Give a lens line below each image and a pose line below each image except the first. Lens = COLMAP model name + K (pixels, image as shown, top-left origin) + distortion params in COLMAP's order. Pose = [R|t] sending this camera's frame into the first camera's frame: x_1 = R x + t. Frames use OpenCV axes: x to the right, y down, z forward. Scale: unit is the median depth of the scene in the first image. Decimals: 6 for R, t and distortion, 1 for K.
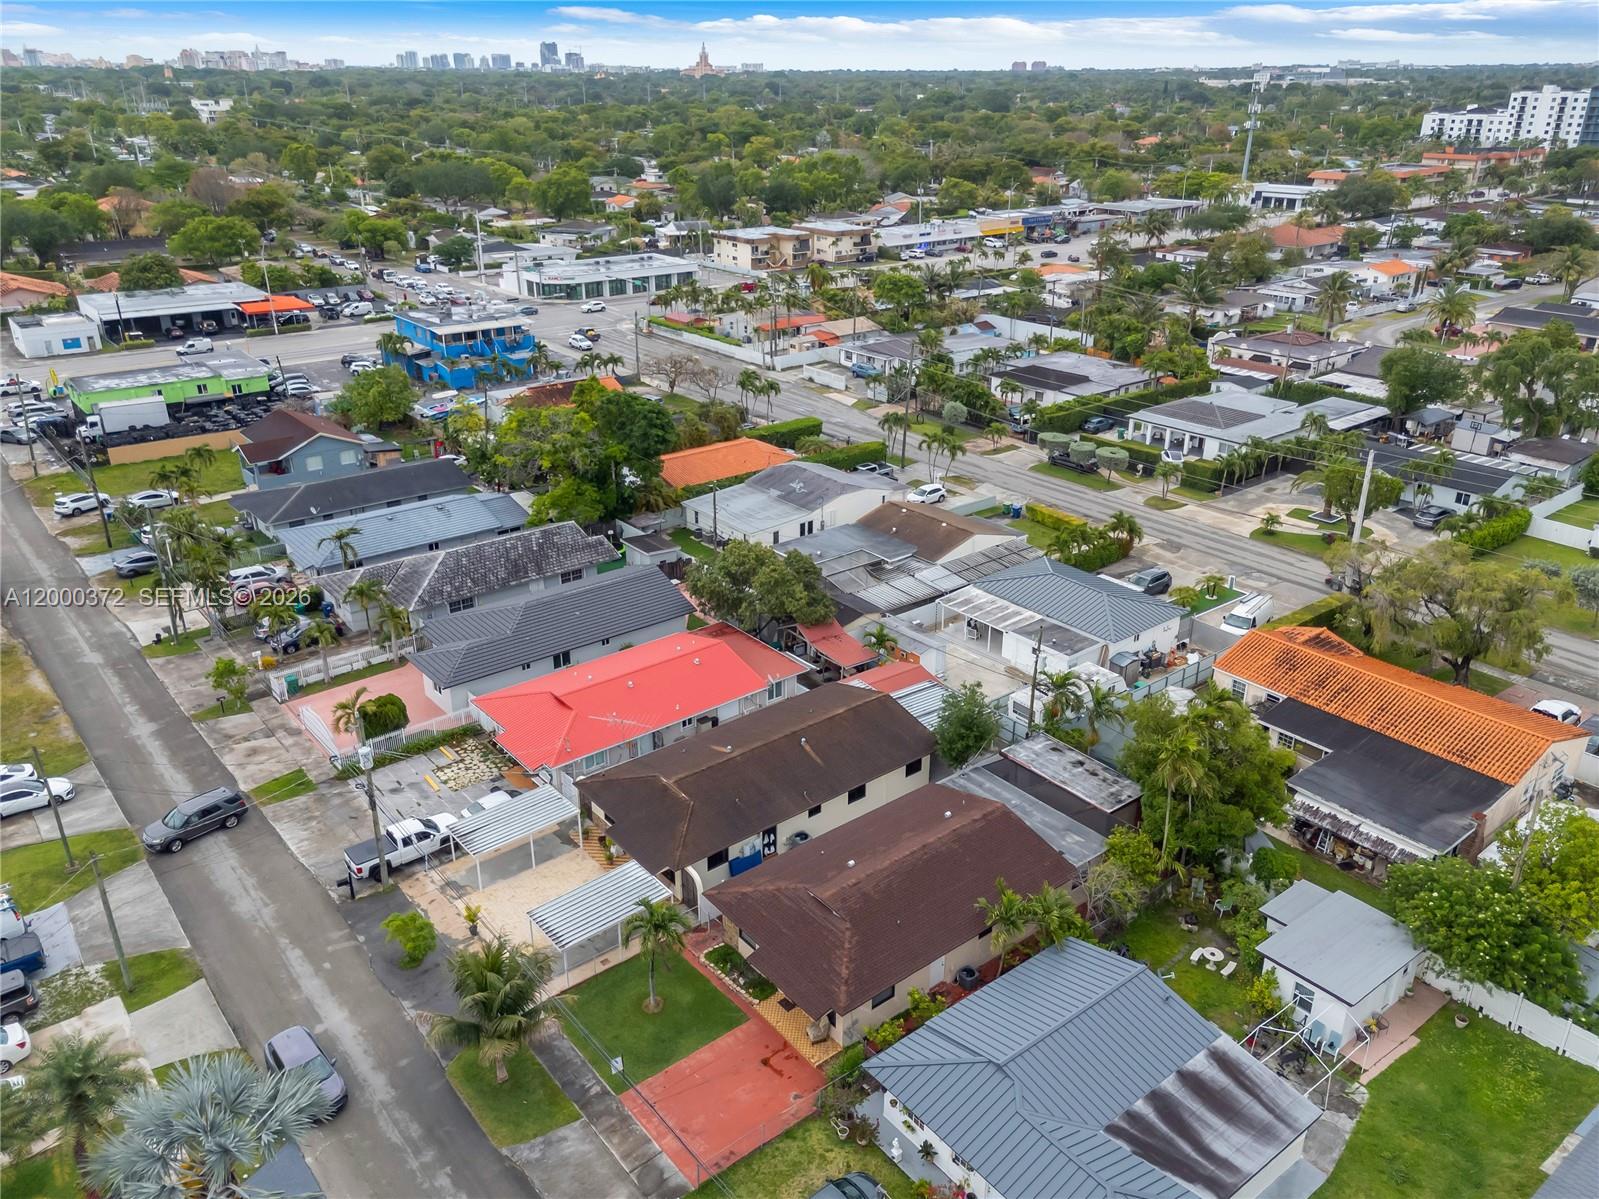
lens RADIAL K [[1191.6, 0, 804.2], [0, 1191.6, 599.2], [0, 0, 1]] dist [0.113788, -0.092538]
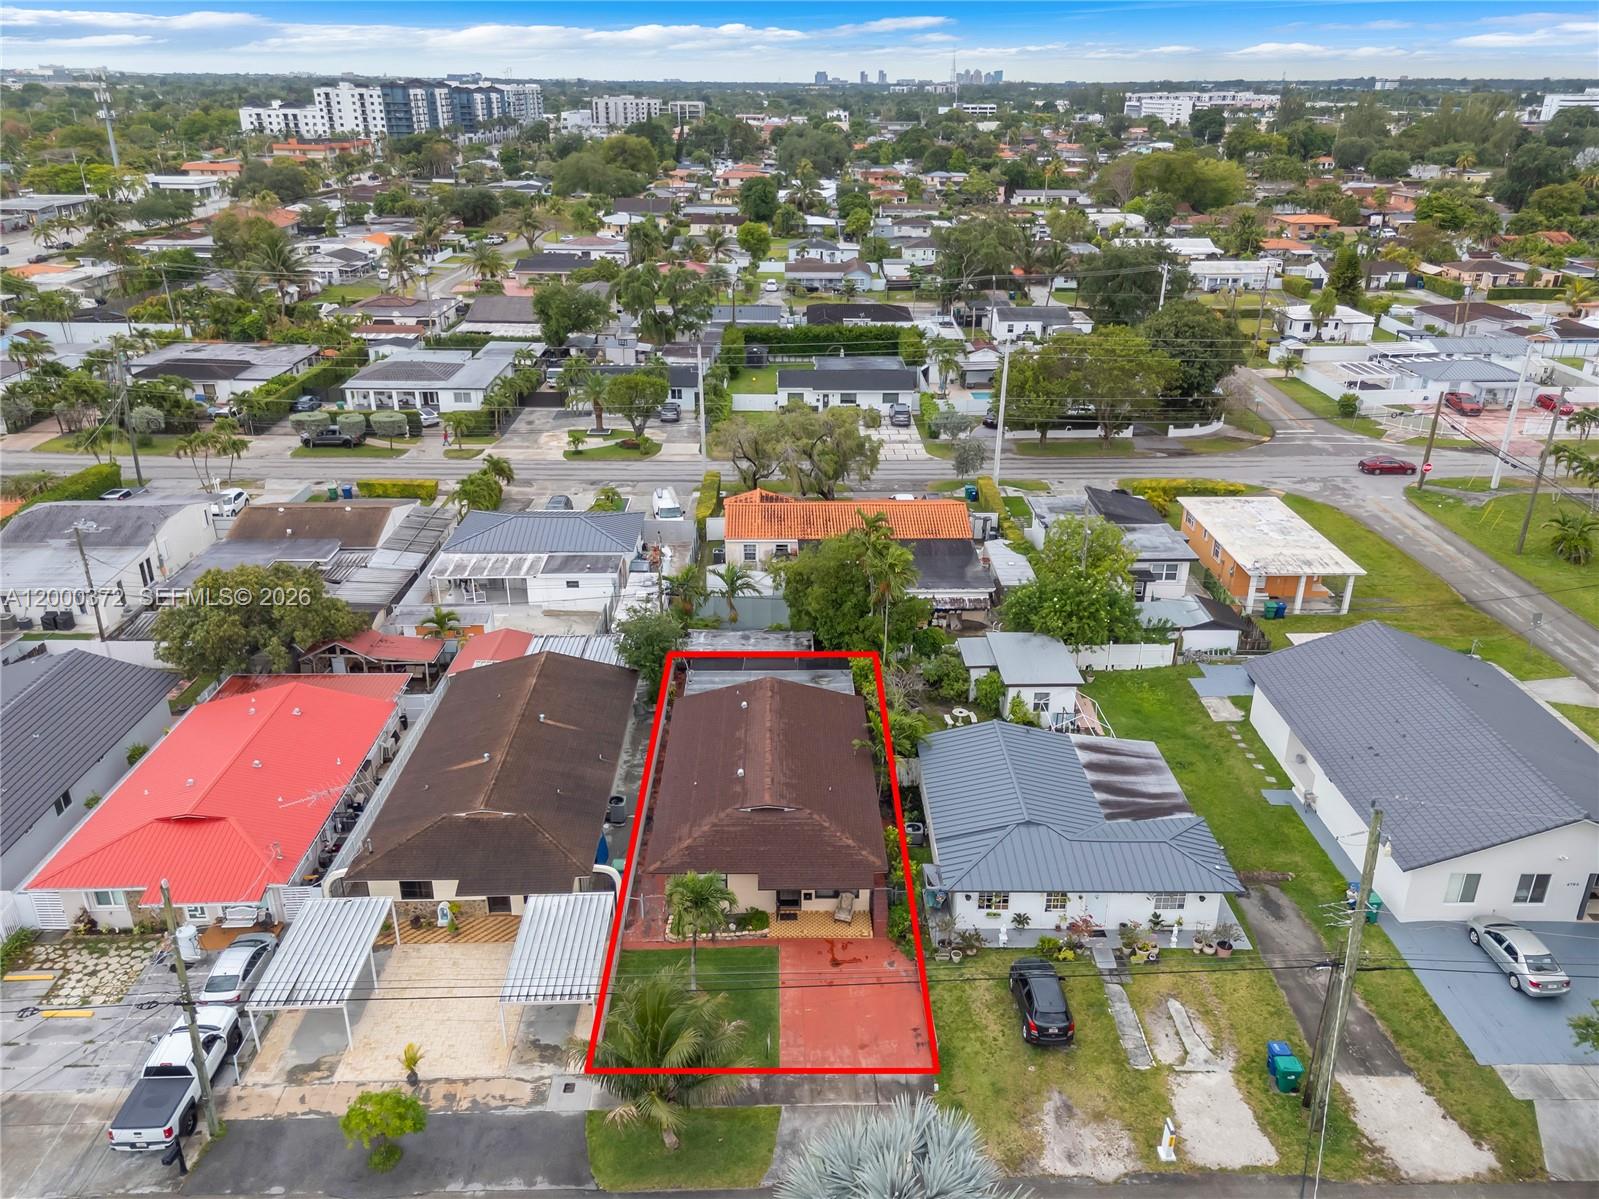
lens RADIAL K [[1162.2, 0, 806.8], [0, 1162.2, 618.9], [0, 0, 1]] dist [0.107284, -0.083988]
pose [[0.612186, -0.326915, 0.719968, -0.364826], [0.315047, 0.935981, 0.157116, -0.018415], [-0.725240, 0.130639, 0.675988, 0.197023]]
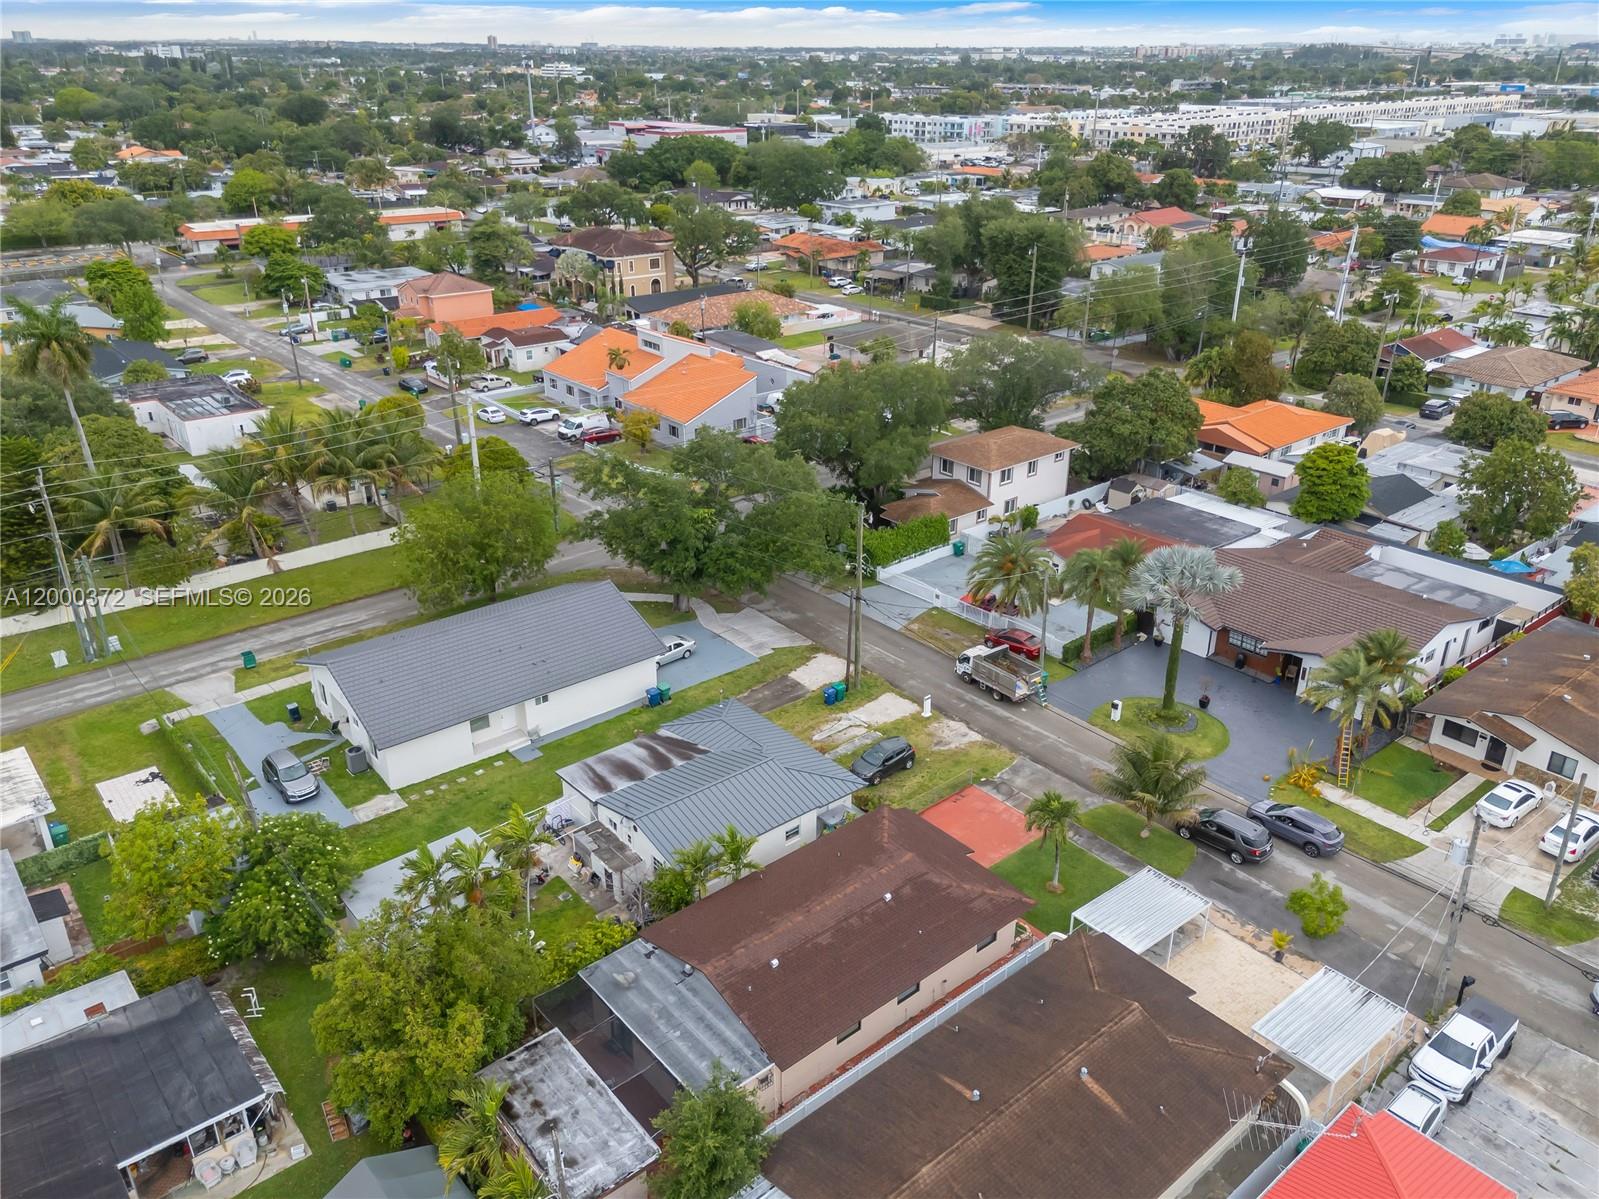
lens RADIAL K [[1191.6, 0, 804.2], [0, 1191.6, 599.2], [0, 0, 1]] dist [0.113788, -0.092538]
pose [[-0.999834, 0.005222, -0.017428, 0.076816], [-0.009583, 0.663098, 0.748471, -0.412799], [0.015465, 0.748514, -0.662938, 0.932703]]
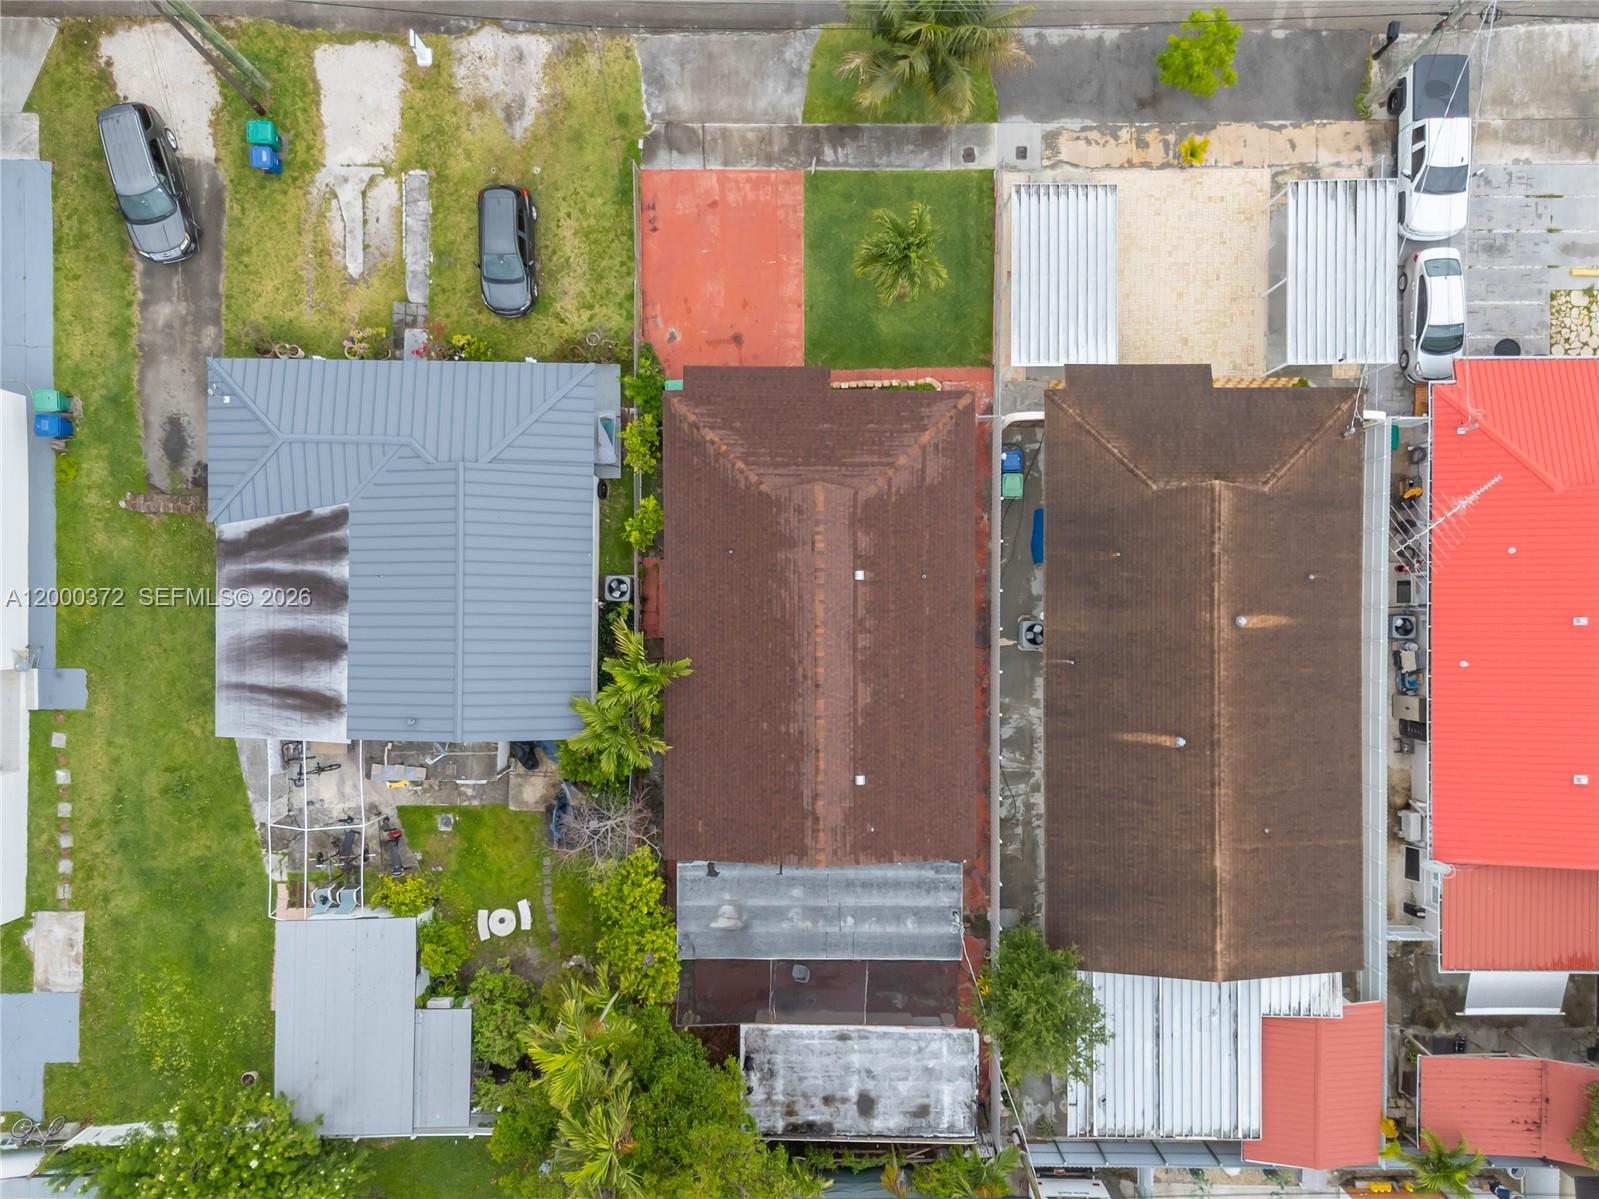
lens RADIAL K [[1162.2, 0, 806.8], [0, 1162.2, 618.9], [0, 0, 1]] dist [0.107284, -0.083988]
pose [[-0.630513, 0.776143, 0.007420, 0.045790], [-0.314203, -0.263966, 0.911920, -0.236726], [0.709739, 0.572647, 0.410301, 0.467740]]
